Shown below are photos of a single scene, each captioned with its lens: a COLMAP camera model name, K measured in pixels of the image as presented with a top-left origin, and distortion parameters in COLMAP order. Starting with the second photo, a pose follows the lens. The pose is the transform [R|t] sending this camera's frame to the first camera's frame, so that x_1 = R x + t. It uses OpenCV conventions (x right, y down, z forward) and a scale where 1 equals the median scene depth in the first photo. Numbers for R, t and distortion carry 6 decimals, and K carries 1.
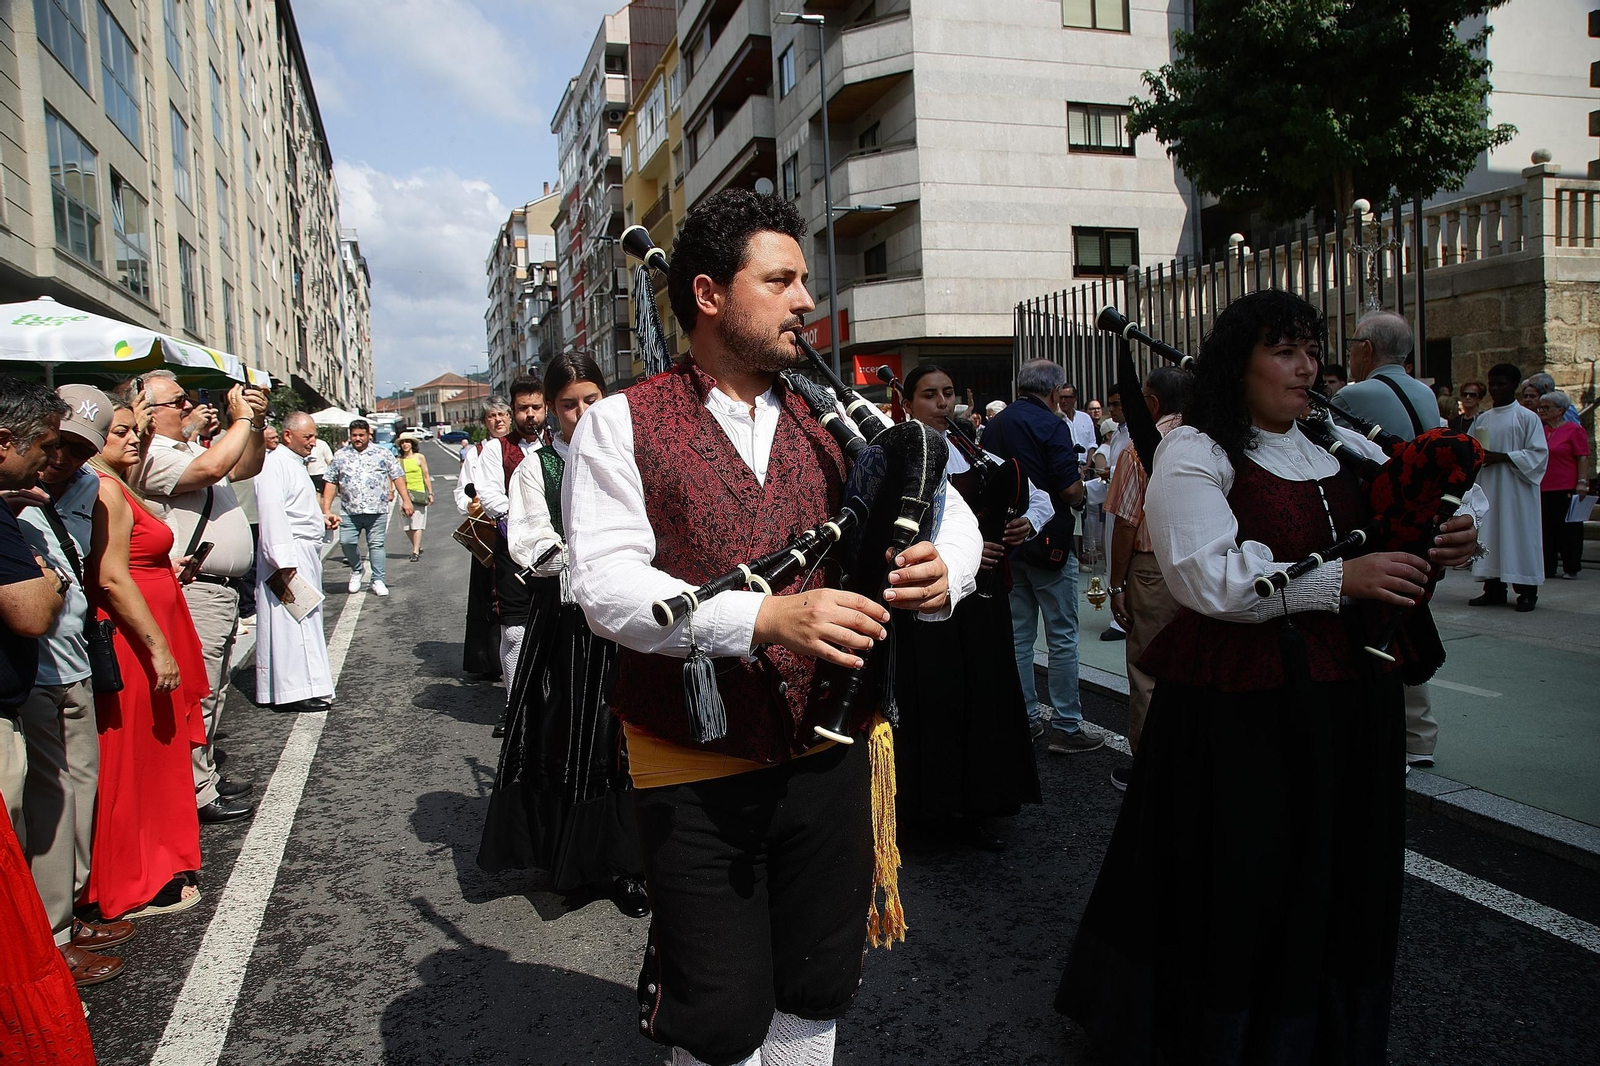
lens RADIAL K [[1099.3, 0, 801.0], [0, 1099.3, 563.4], [0, 0, 1]] dist [-0.123848, 0.076051]
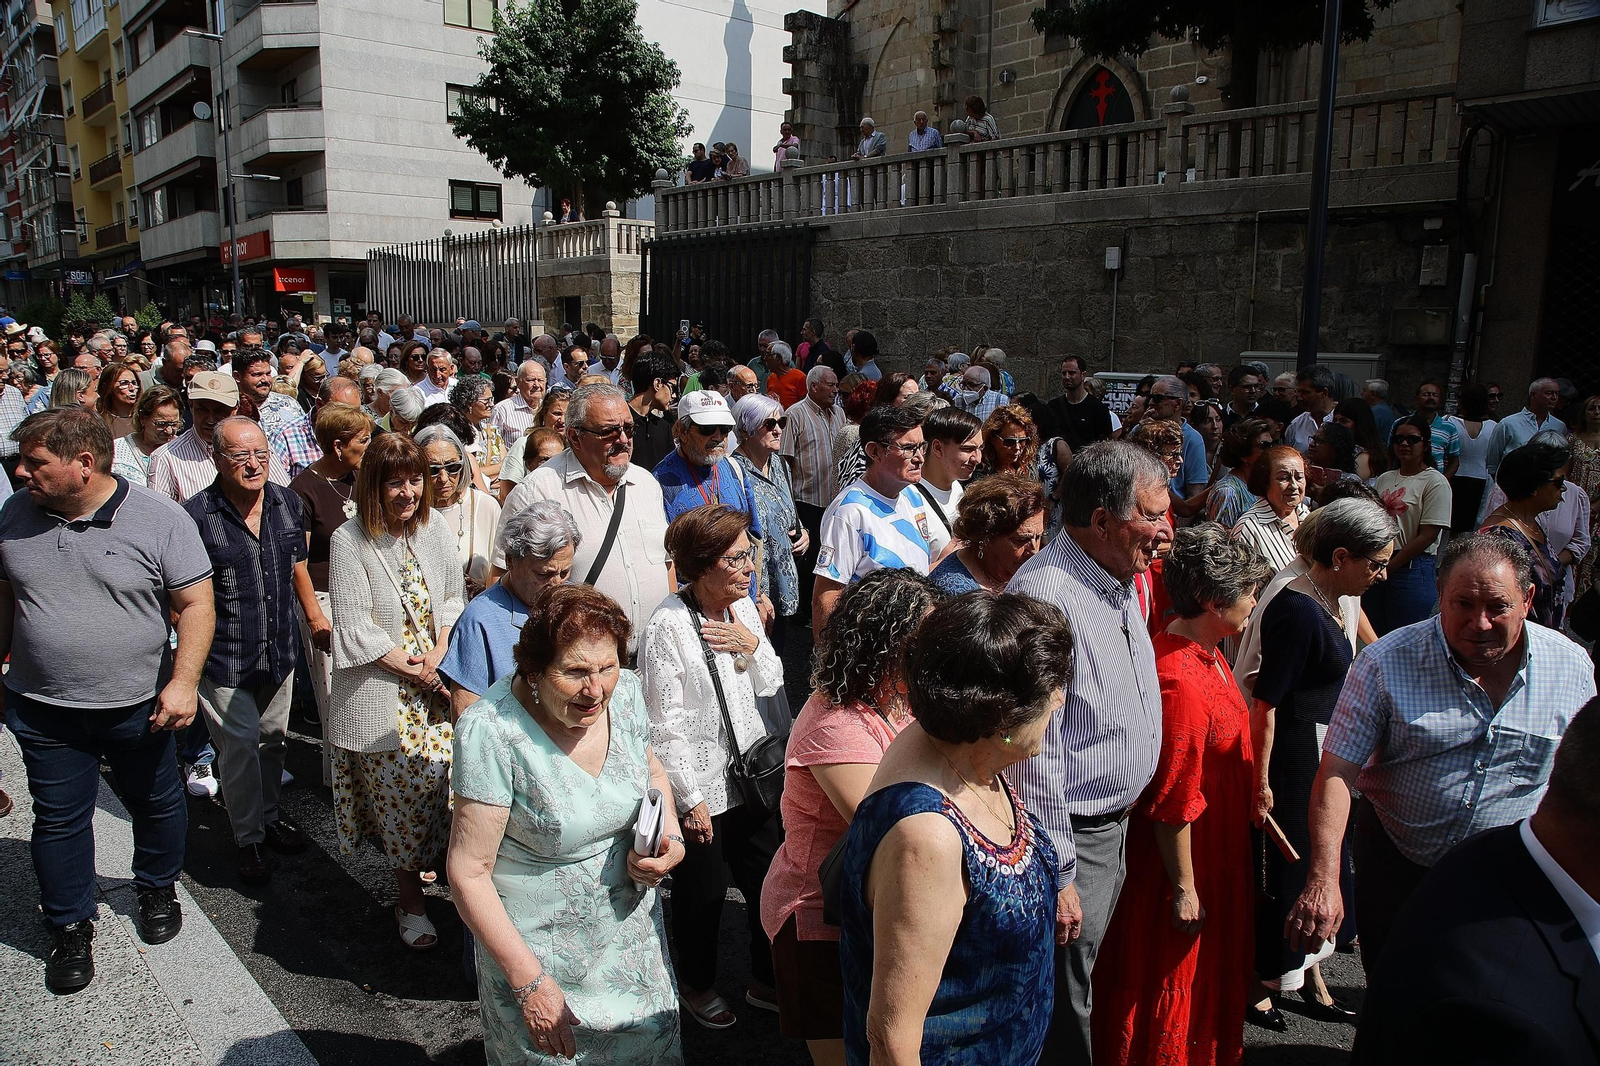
lens RADIAL K [[1099.3, 0, 801.0], [0, 1099.3, 563.4], [0, 0, 1]] dist [-0.123848, 0.076051]
pose [[0.904735, -0.030963, 0.424849, 0.067007], [-0.010389, 0.995454, 0.094671, 0.031139], [-0.425849, -0.090066, 0.900300, -0.424766]]
